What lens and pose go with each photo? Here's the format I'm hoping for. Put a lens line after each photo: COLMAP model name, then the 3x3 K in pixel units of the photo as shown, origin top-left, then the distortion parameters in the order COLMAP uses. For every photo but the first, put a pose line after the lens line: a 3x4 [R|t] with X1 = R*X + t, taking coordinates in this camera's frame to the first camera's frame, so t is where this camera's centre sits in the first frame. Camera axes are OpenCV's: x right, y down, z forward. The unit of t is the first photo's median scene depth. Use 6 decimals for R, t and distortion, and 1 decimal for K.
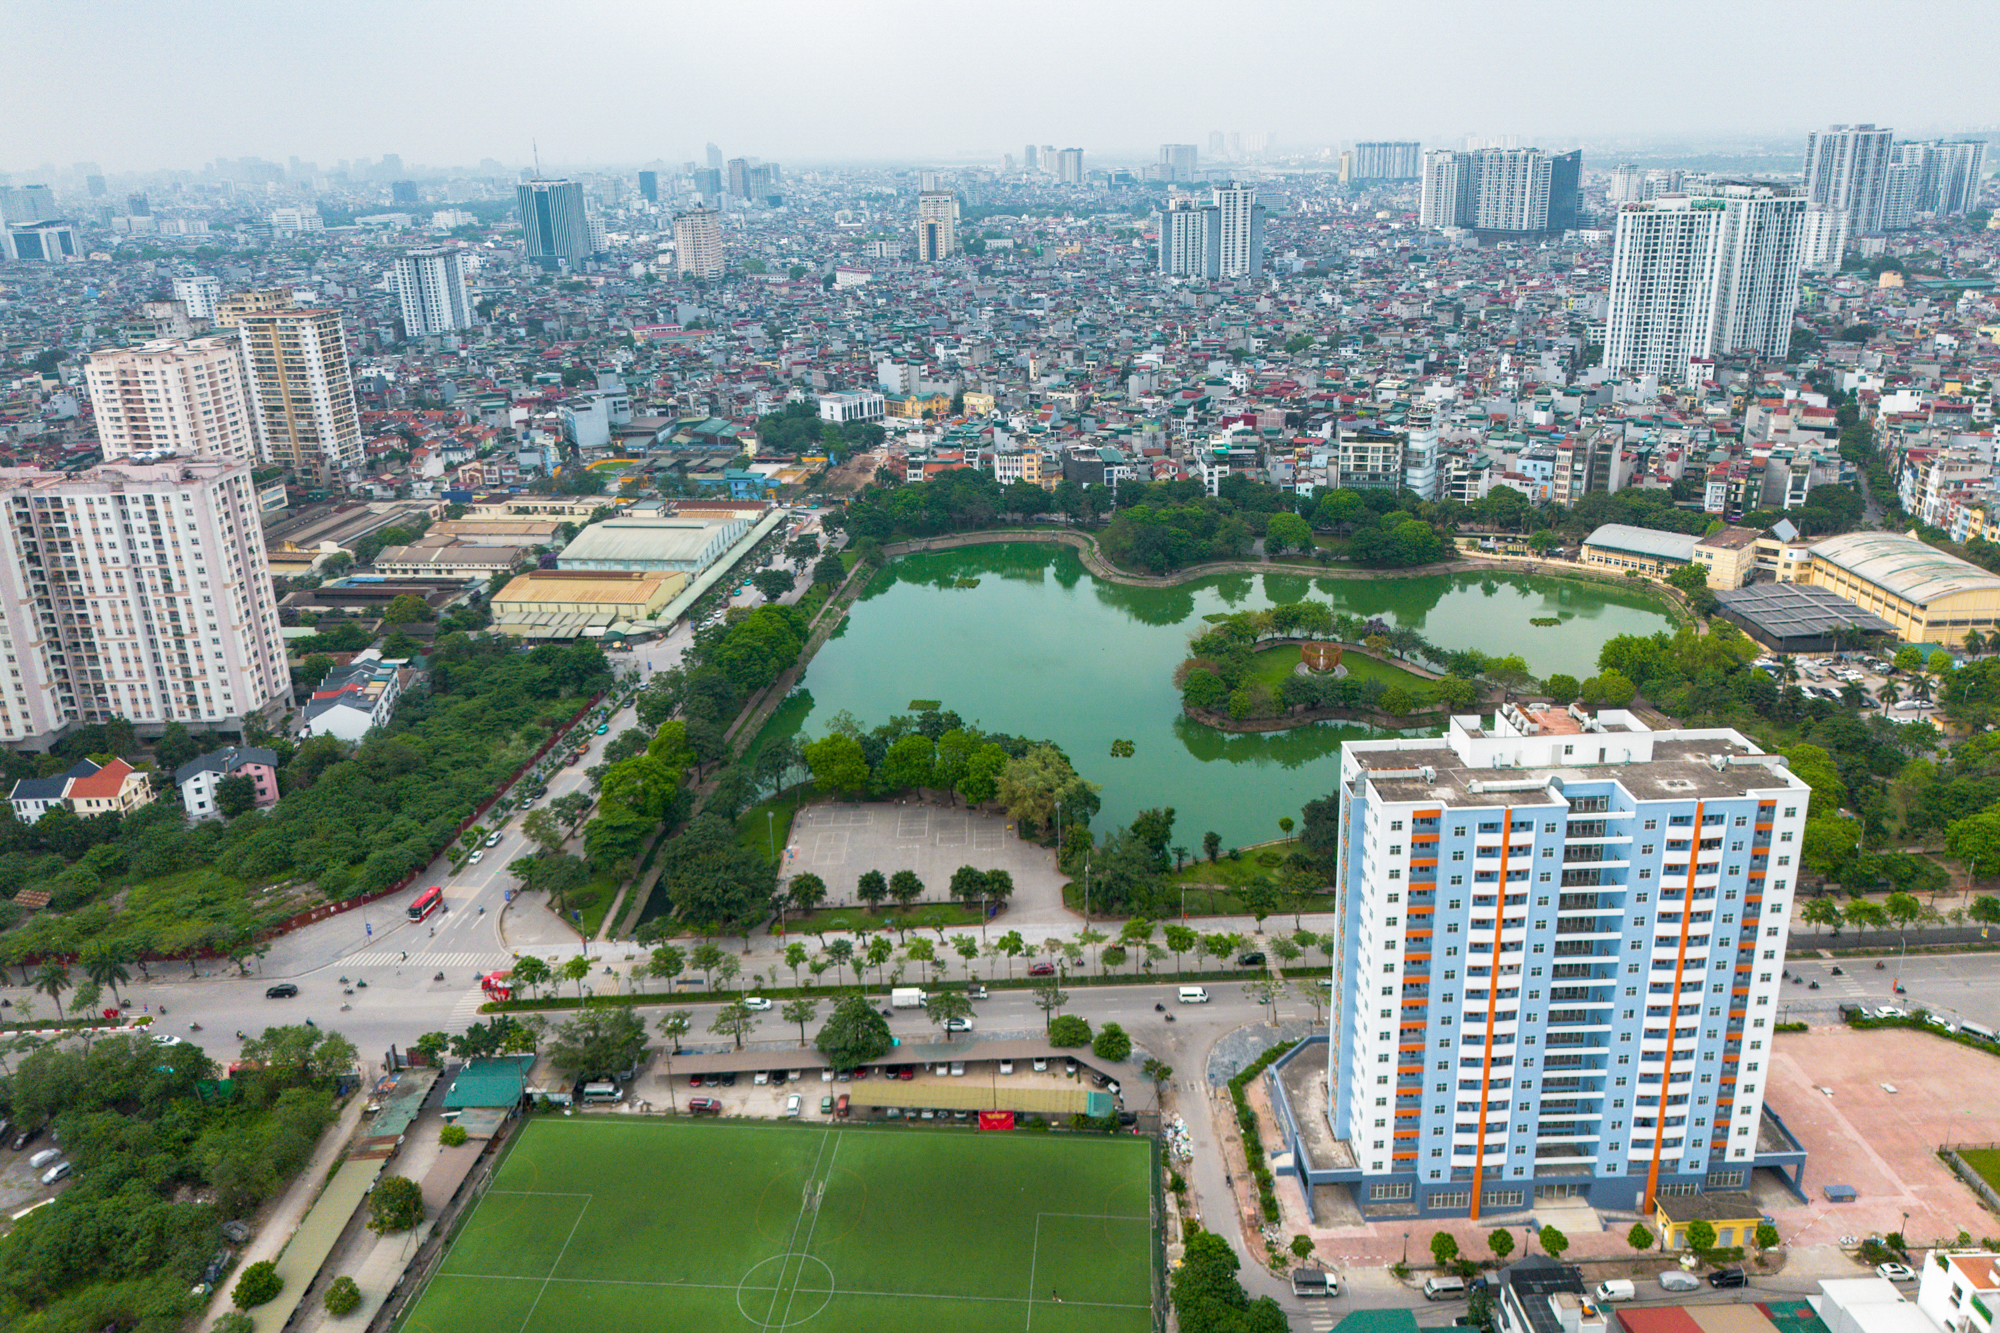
lens RADIAL K [[1438.4, 0, 1022.8], [0, 1438.4, 615.8], [0, 0, 1]] dist [0.060949, -0.059919]
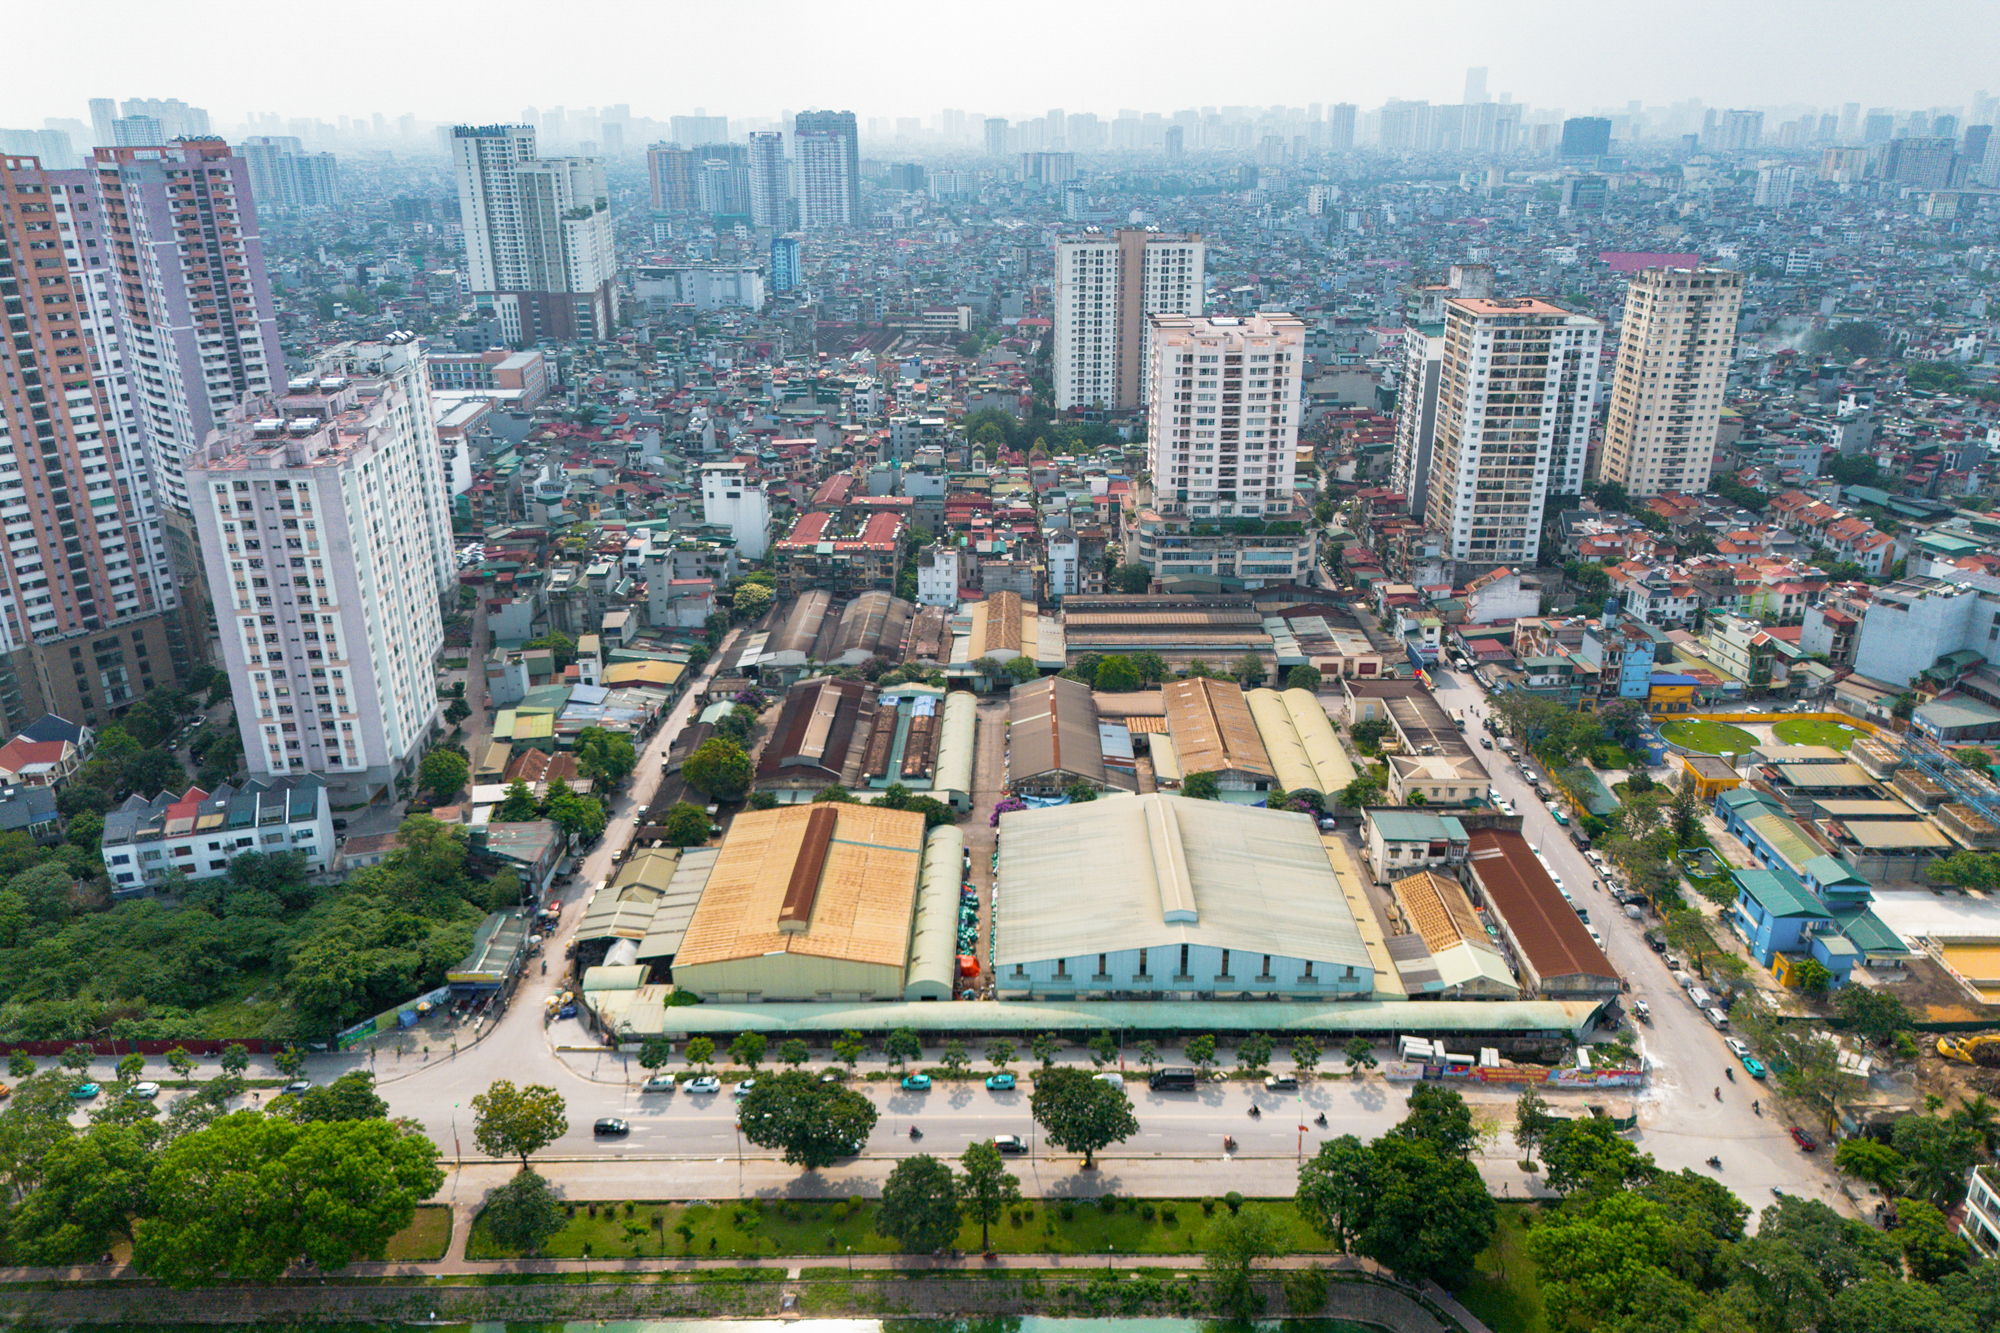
lens RADIAL K [[1438.4, 0, 997.3], [0, 1438.4, 672.6], [0, 0, 1]] dist [0.060949, -0.059919]
pose [[0.105853, 0.381000, -0.918496, 0.107670], [-0.308166, 0.890778, 0.333988, -0.199457], [0.945425, 0.247696, 0.211703, 0.666894]]
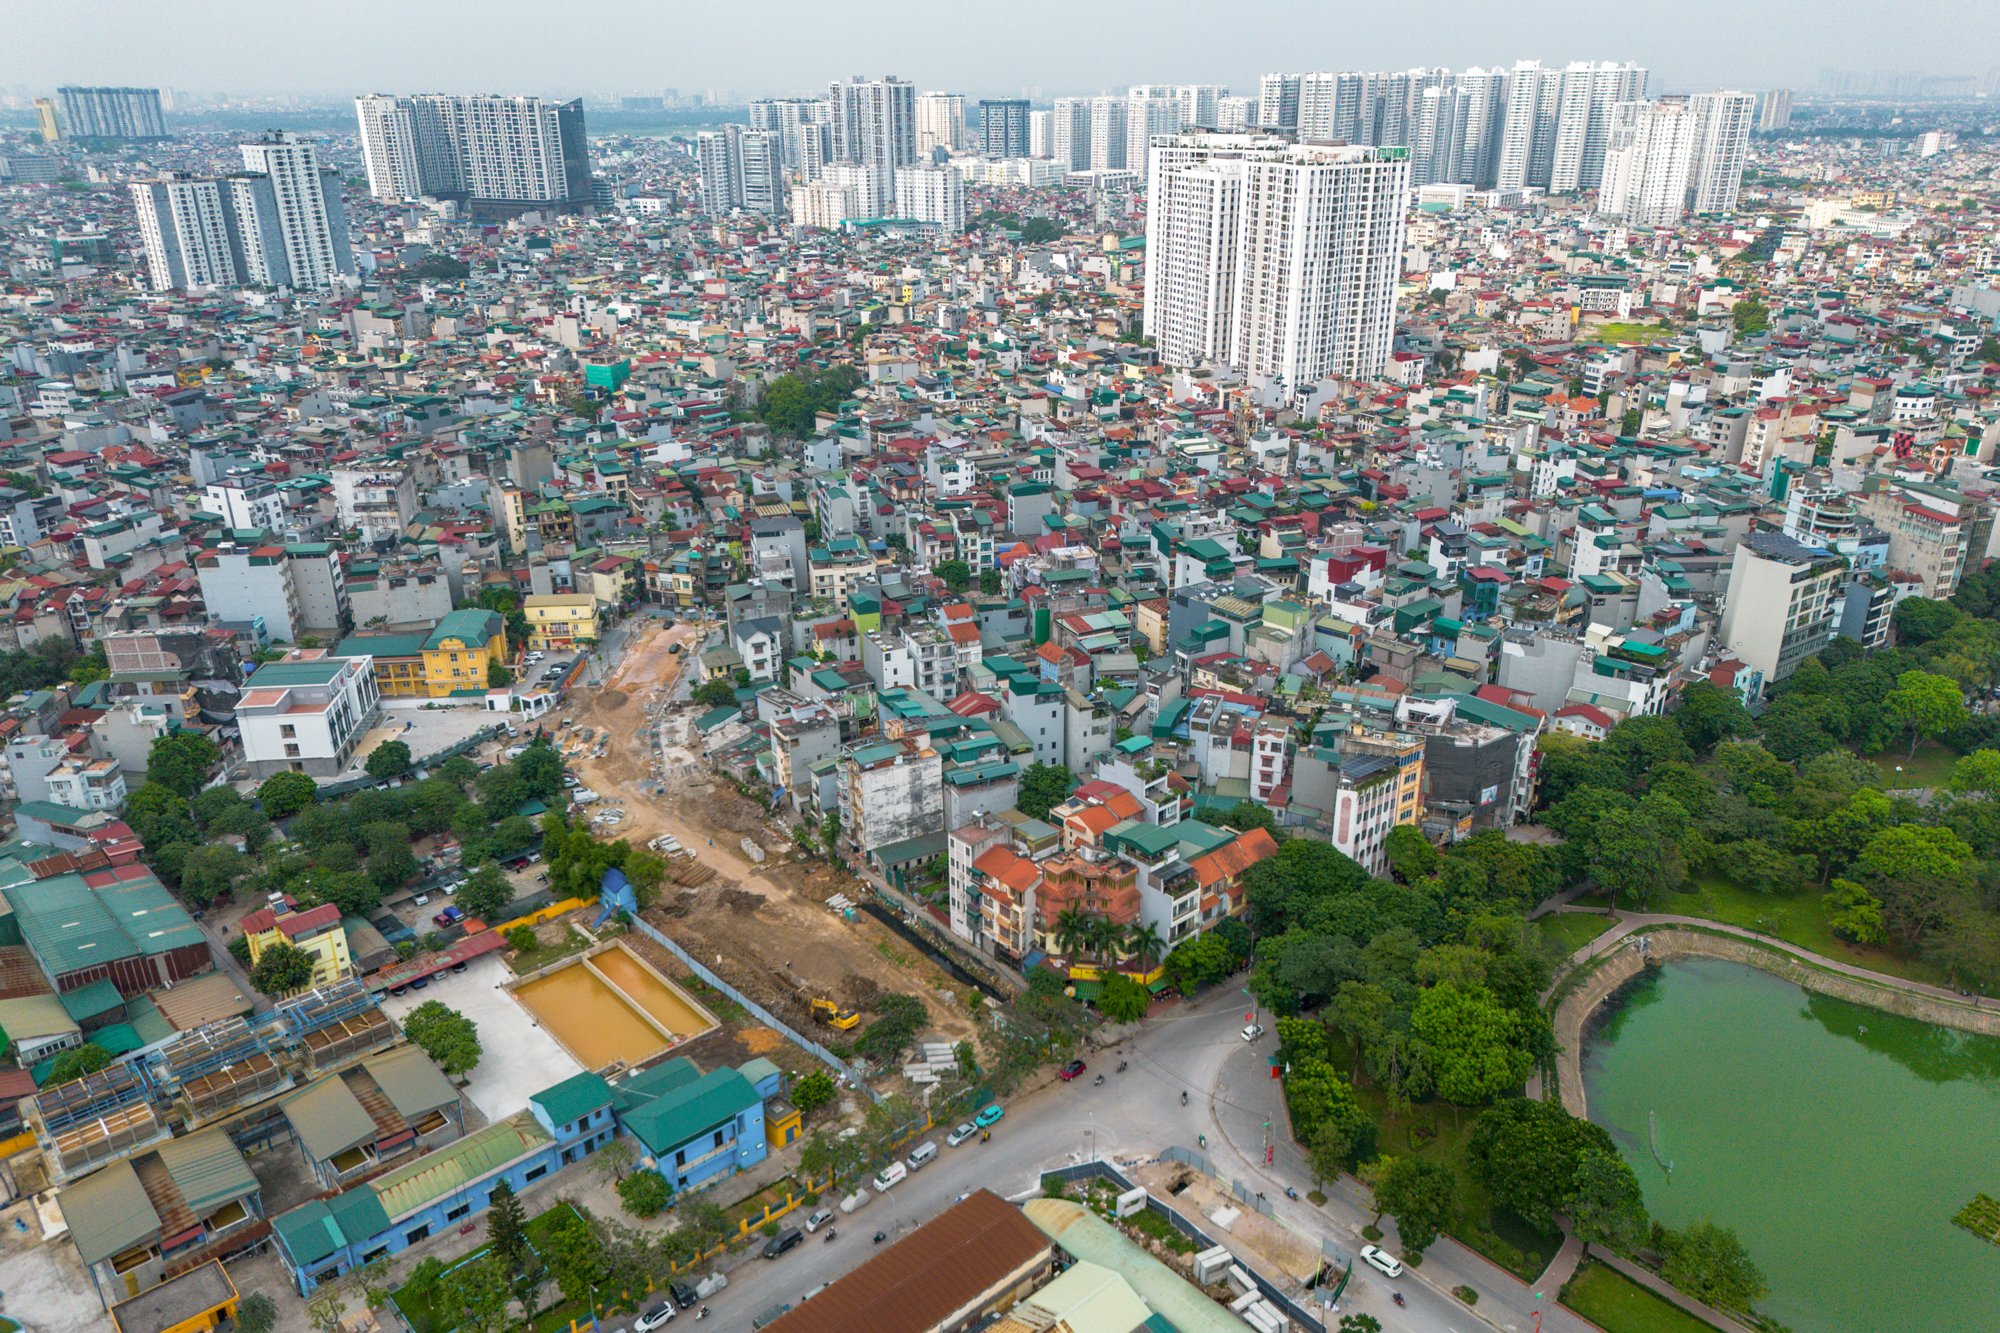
lens RADIAL K [[1438.4, 0, 981.7], [0, 1438.4, 677.8], [0, 0, 1]] dist [0.060949, -0.059919]
pose [[0.648088, -0.269156, 0.712417, -0.319555], [0.226256, 0.961275, 0.157350, -0.201193], [-0.727180, 0.059212, 0.683889, 0.702706]]
